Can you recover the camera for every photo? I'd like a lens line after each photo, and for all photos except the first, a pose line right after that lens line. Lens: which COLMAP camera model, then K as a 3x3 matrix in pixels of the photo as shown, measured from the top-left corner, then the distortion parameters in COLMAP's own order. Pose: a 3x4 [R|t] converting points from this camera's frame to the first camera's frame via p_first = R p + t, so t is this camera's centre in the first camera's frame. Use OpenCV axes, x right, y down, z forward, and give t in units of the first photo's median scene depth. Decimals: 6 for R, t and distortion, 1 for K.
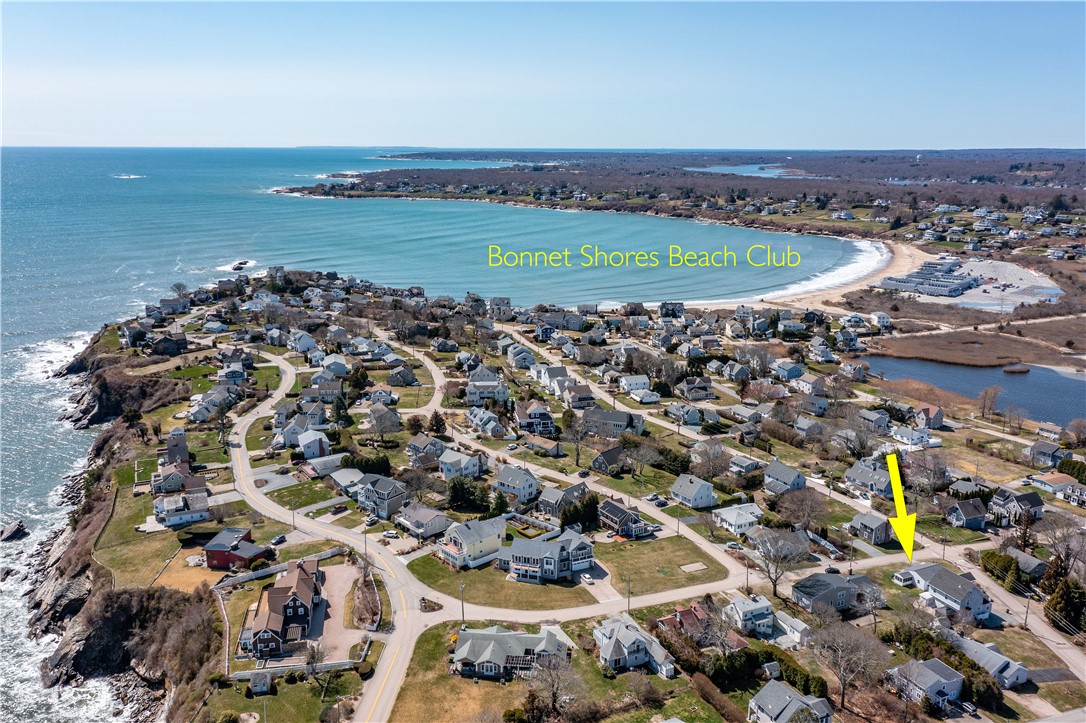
lens RADIAL K [[866.7, 0, 543.0], [0, 866.7, 361.5], [0, 0, 1]] dist [0.000069, 0.007661]
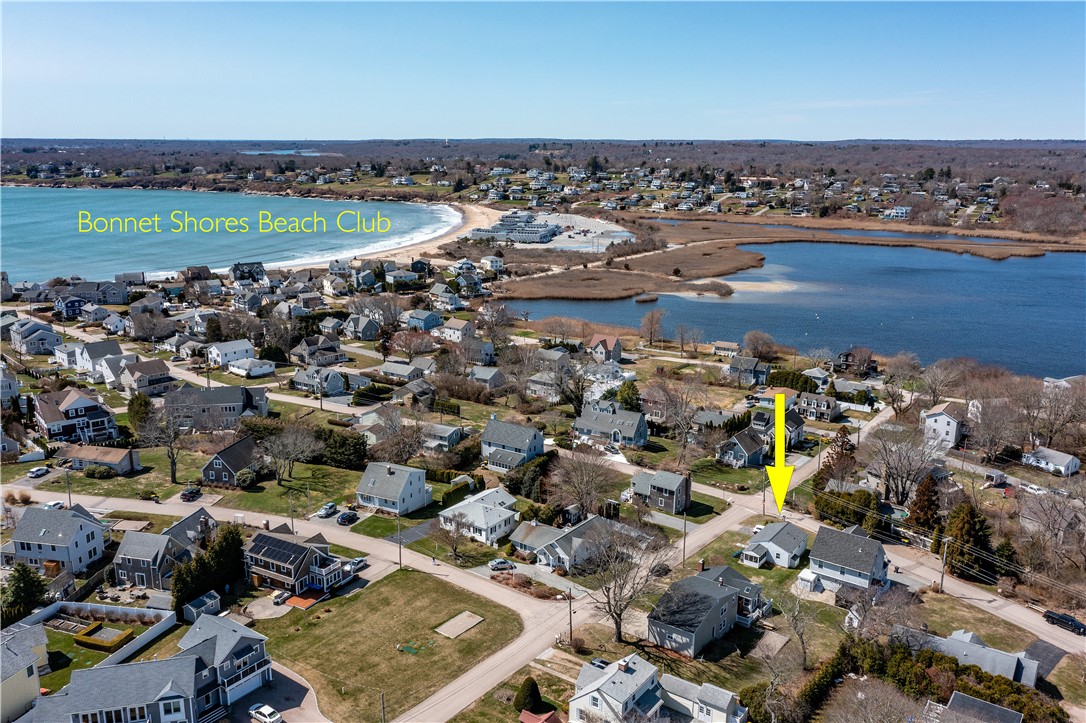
lens RADIAL K [[866.7, 0, 543.0], [0, 866.7, 361.5], [0, 0, 1]] dist [0.000069, 0.007661]
pose [[0.869033, -0.117873, 0.480508, -0.010487], [0.114211, 0.992768, 0.036977, 0.034817], [-0.481392, 0.022745, 0.876210, 0.279473]]
